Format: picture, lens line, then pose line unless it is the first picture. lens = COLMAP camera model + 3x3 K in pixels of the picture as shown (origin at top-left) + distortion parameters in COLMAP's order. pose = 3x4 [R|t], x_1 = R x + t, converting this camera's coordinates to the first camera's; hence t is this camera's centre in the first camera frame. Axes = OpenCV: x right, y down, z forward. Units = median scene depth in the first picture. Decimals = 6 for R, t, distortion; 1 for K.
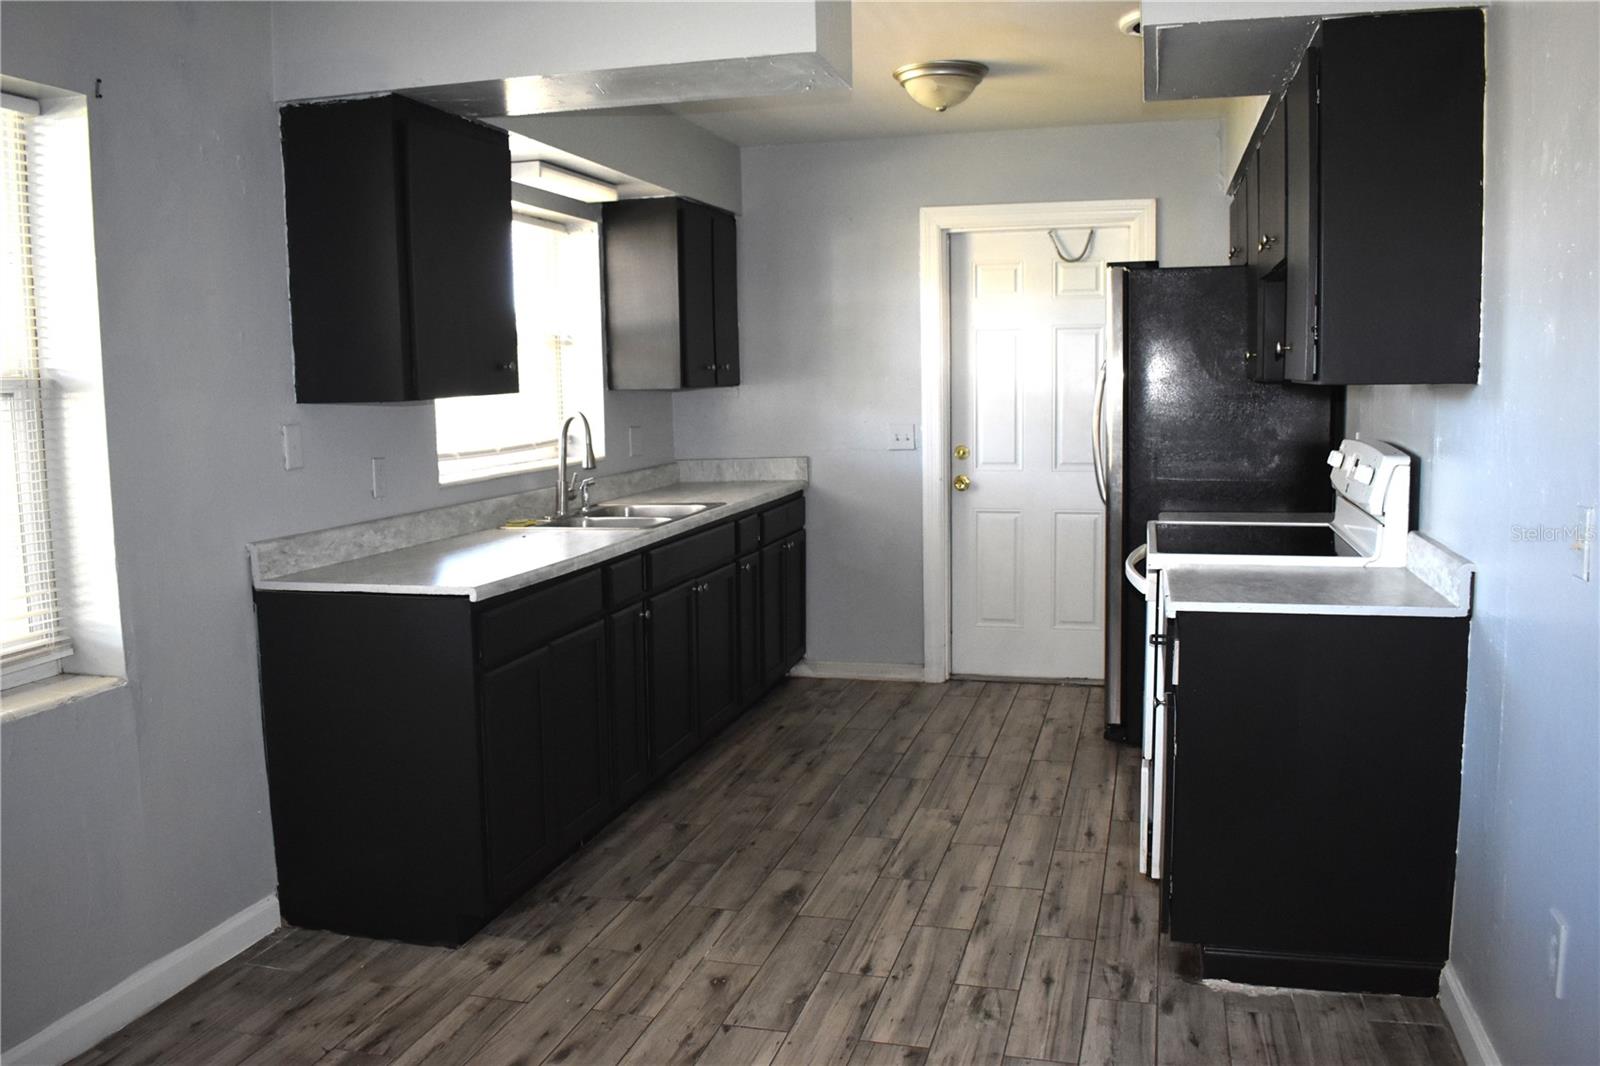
lens RADIAL K [[1320.8, 0, 802.0], [0, 1320.8, 534.3], [0, 0, 1]] dist [-0.086093, 0.006233]
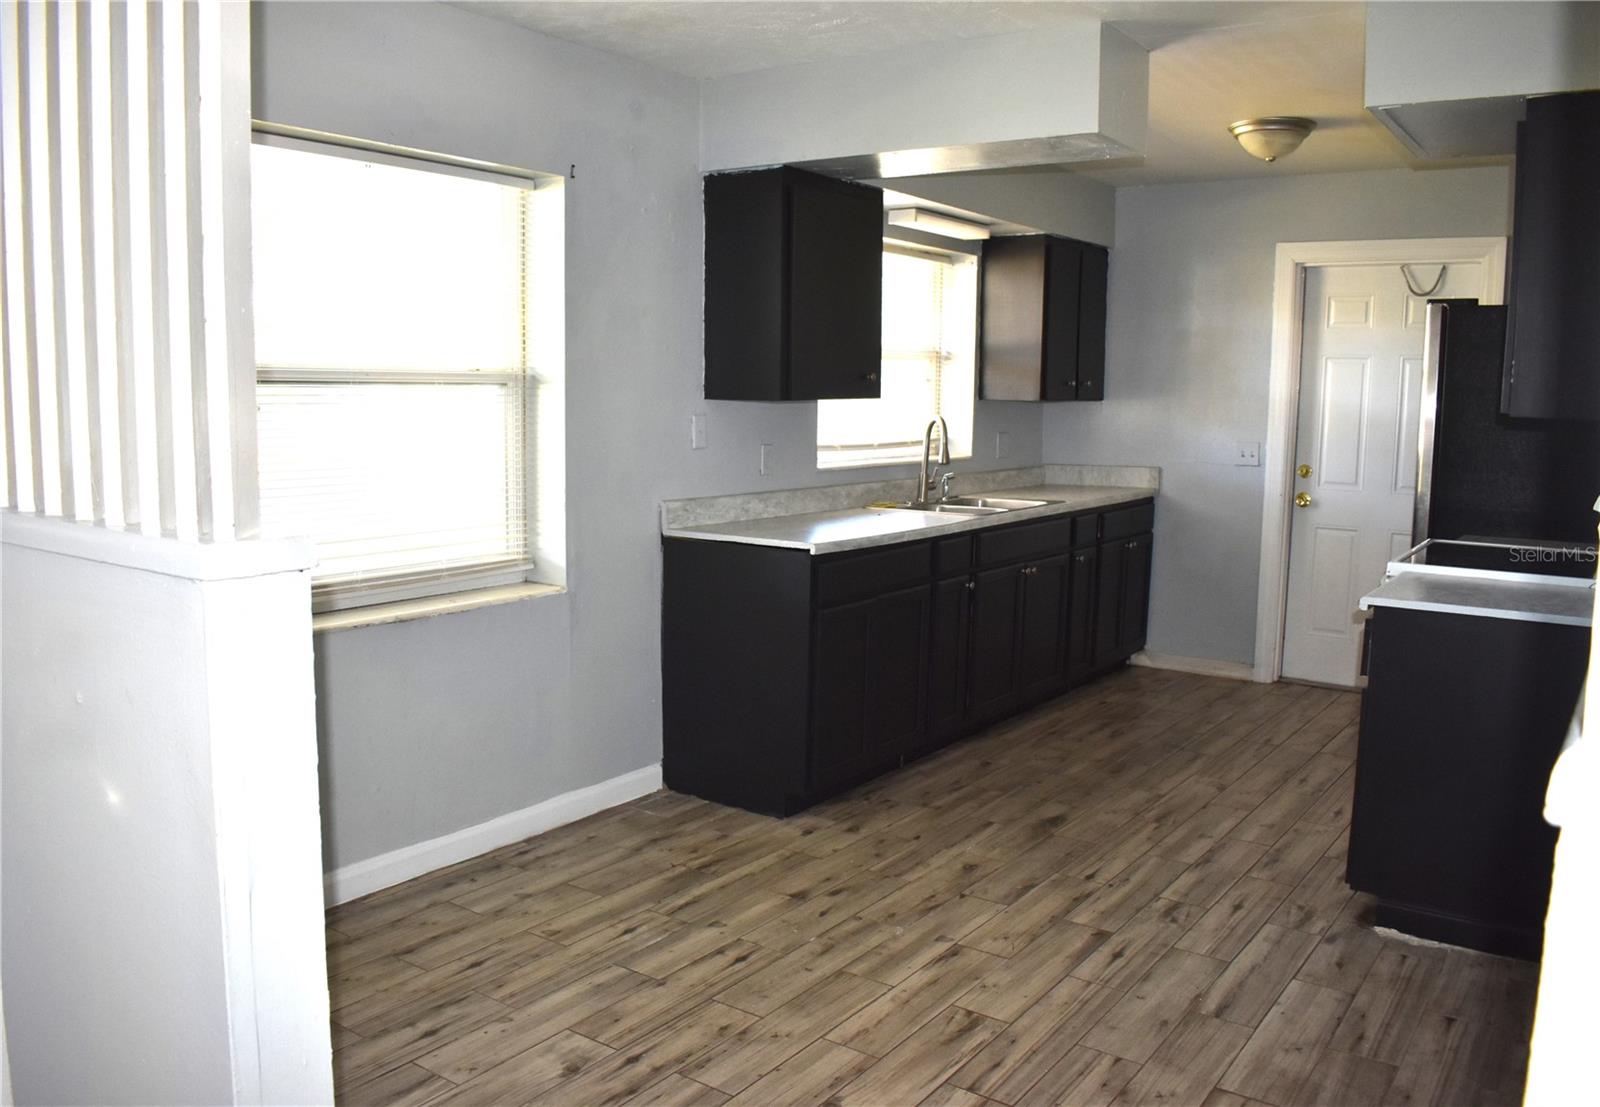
lens RADIAL K [[1300.4, 0, 792.3], [0, 1300.4, 556.3], [0, 0, 1]] dist [-0.088364, 0.002697]
pose [[0.936404, 0.075812, -0.342638, 0.129612], [-0.072184, 0.997118, 0.023347, 0.017558], [0.343420, 0.002870, 0.939177, -0.169213]]
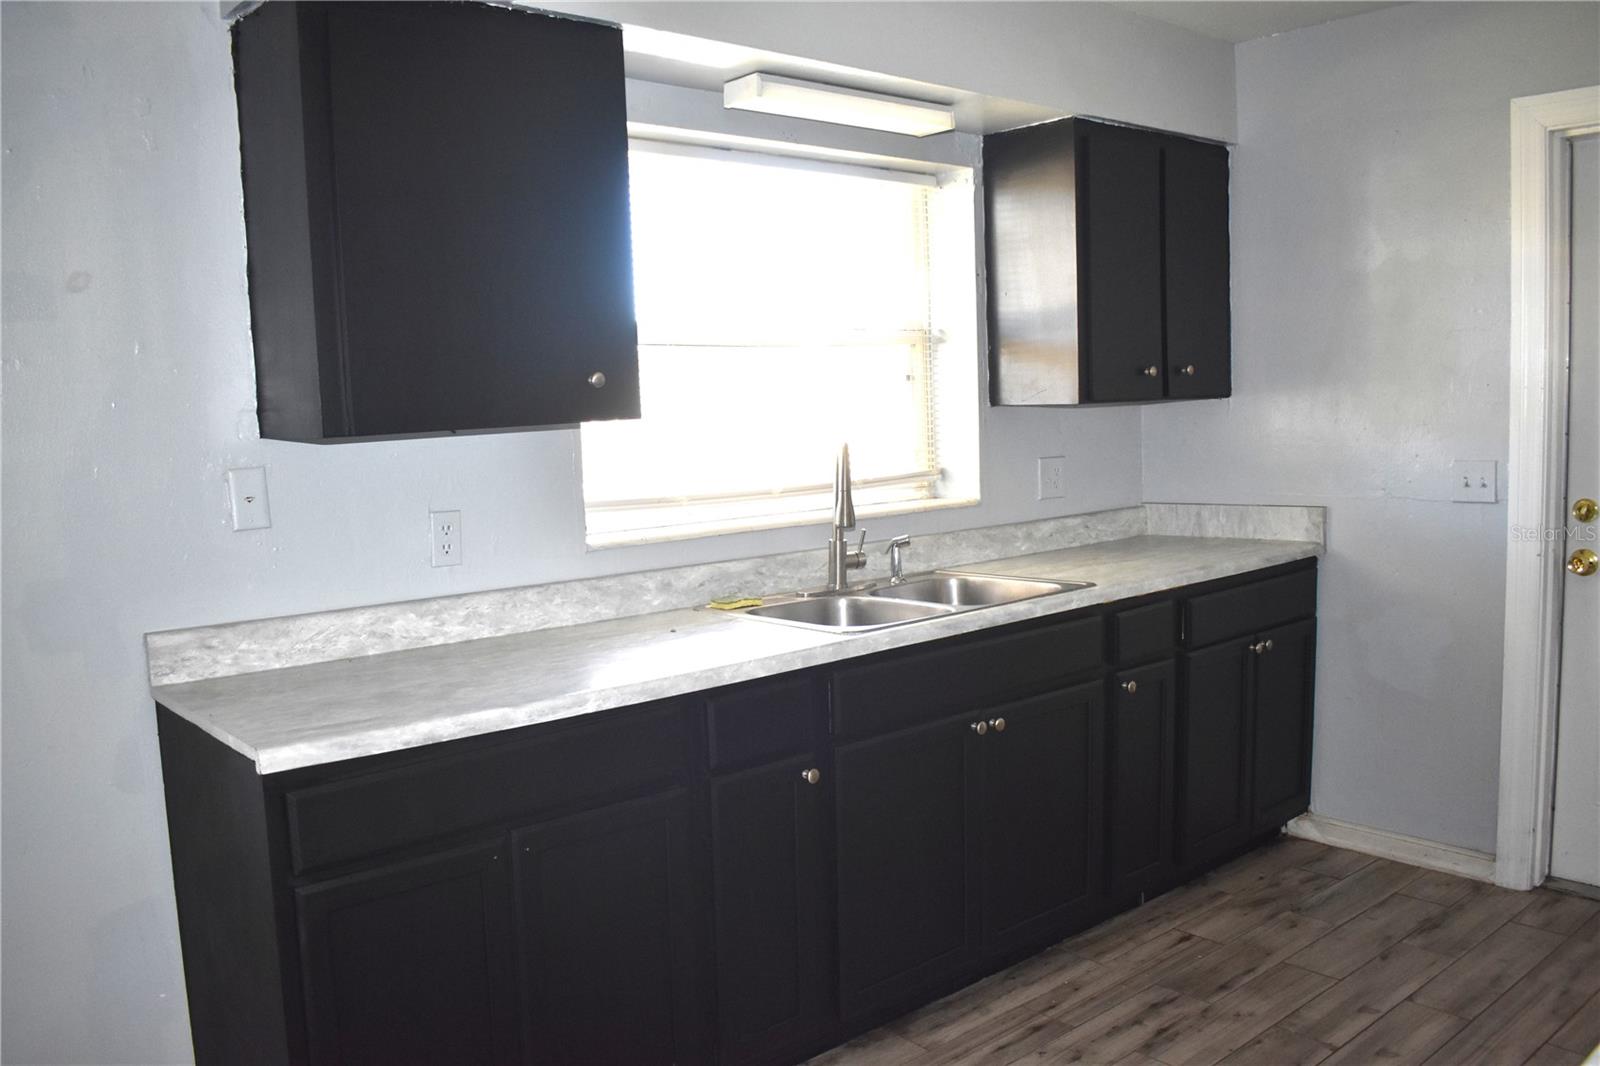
lens RADIAL K [[1296.9, 0, 803.4], [0, 1296.9, 535.3], [0, 0, 1]] dist [-0.095381, 0.021459]
pose [[0.824491, 0.050454, -0.563621, 0.207335], [-0.050080, 0.998615, 0.016135, -0.059145], [0.563654, 0.014923, 0.825876, 0.475965]]
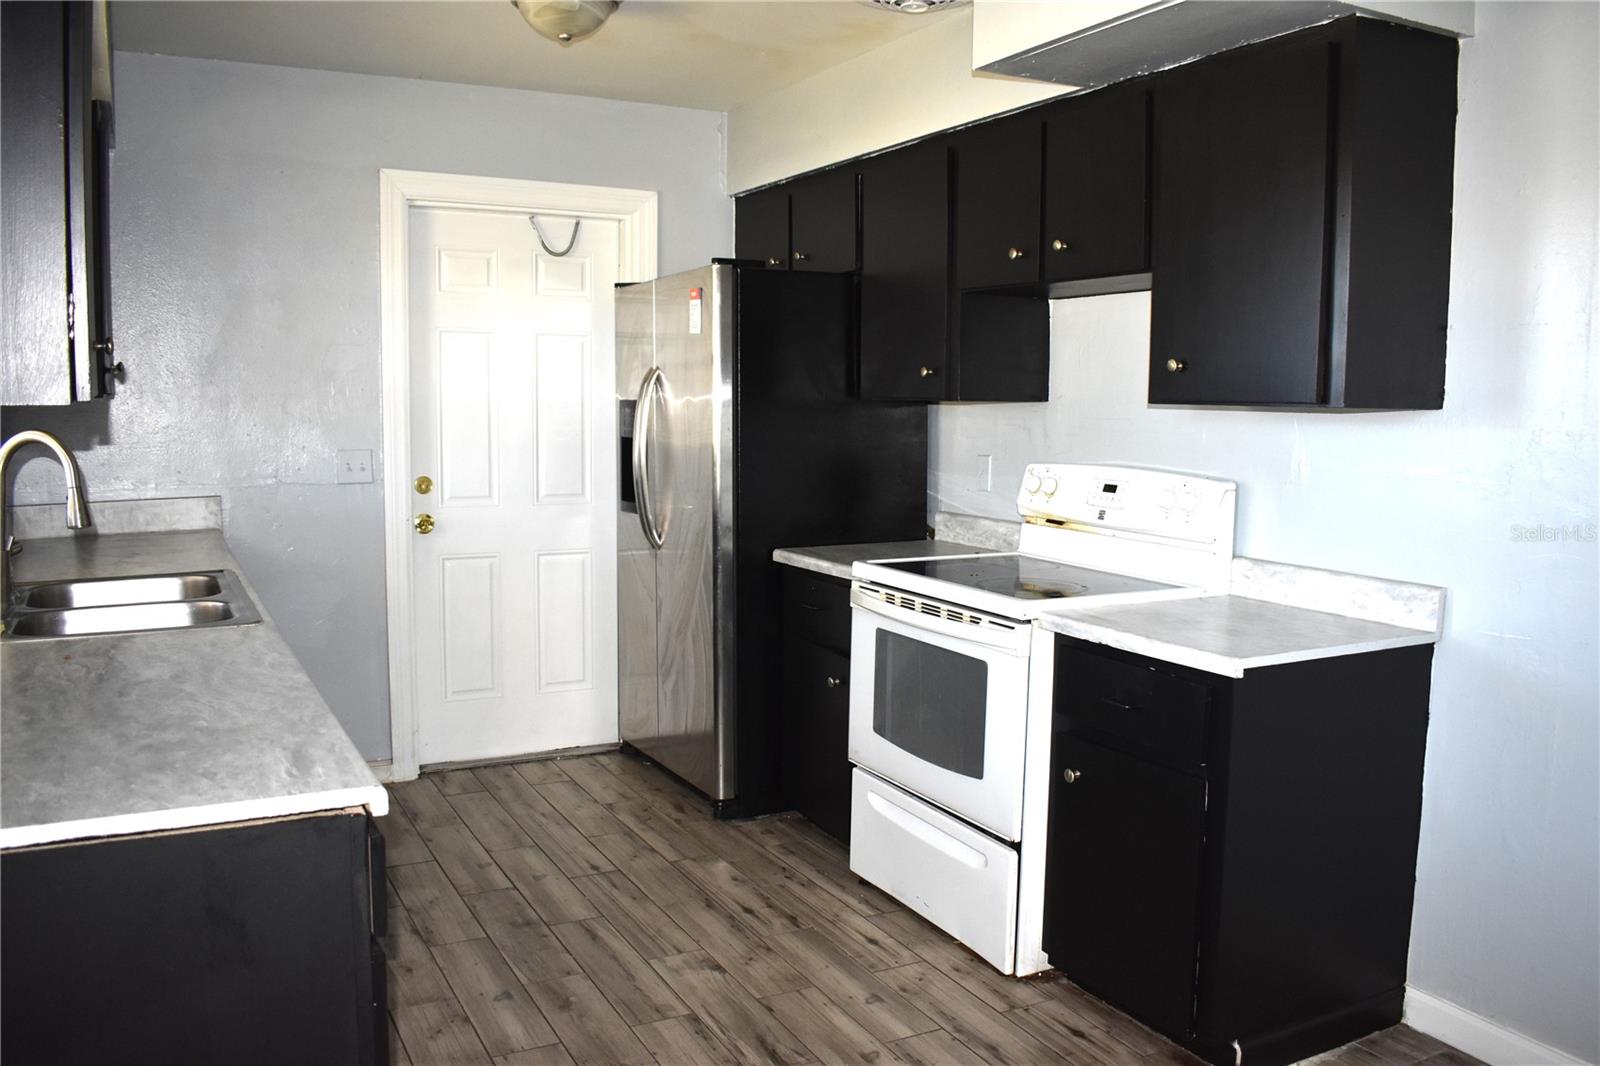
lens RADIAL K [[1296.9, 0, 805.3], [0, 1296.9, 530.5], [0, 0, 1]] dist [-0.095381, 0.021459]
pose [[0.729701, -0.043720, 0.682367, -0.331698], [0.056299, 0.998407, 0.003765, -0.034525], [-0.681444, 0.035669, 0.731000, 0.393243]]
